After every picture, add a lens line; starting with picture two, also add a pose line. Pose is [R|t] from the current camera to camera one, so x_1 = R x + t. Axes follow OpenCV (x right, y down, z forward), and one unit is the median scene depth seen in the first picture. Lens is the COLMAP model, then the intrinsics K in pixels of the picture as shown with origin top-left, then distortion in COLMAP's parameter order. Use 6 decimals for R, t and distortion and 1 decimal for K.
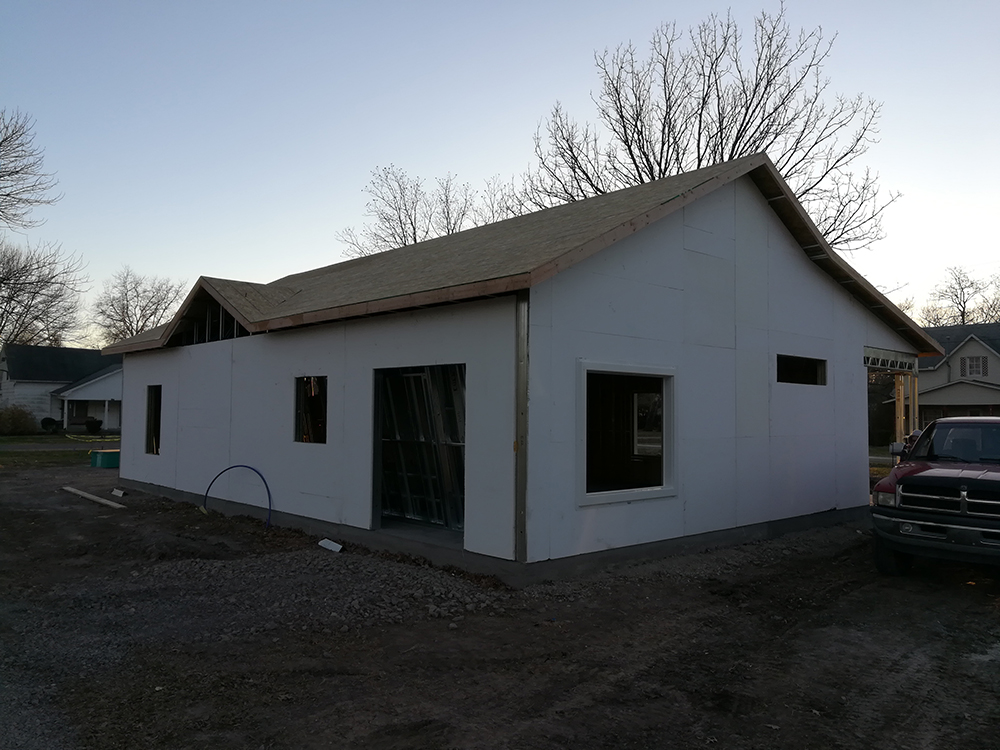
lens RADIAL K [[760.0, 0, 498.6], [0, 760.0, 367.8], [0, 0, 1]] dist [0.058780, -0.040958]
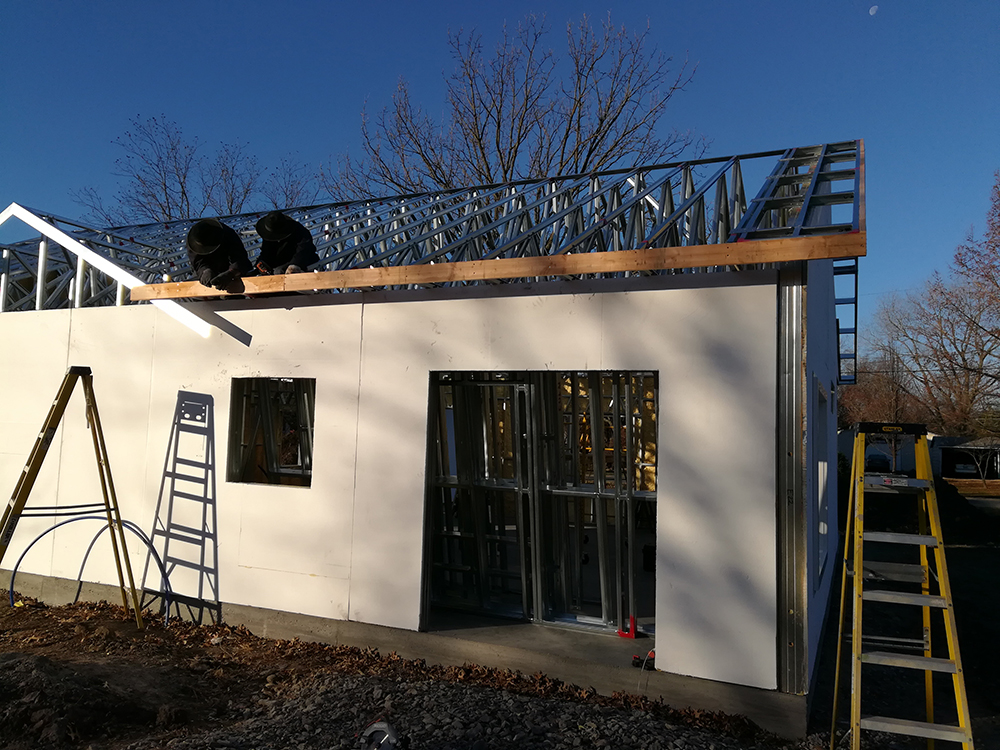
lens RADIAL K [[760.0, 0, 498.6], [0, 760.0, 367.8], [0, 0, 1]] dist [0.058780, -0.040958]
pose [[0.919969, 0.055689, 0.388014, -0.314063], [-0.047317, 0.998396, -0.031104, 0.013965], [-0.389124, 0.010255, 0.921128, 0.350420]]
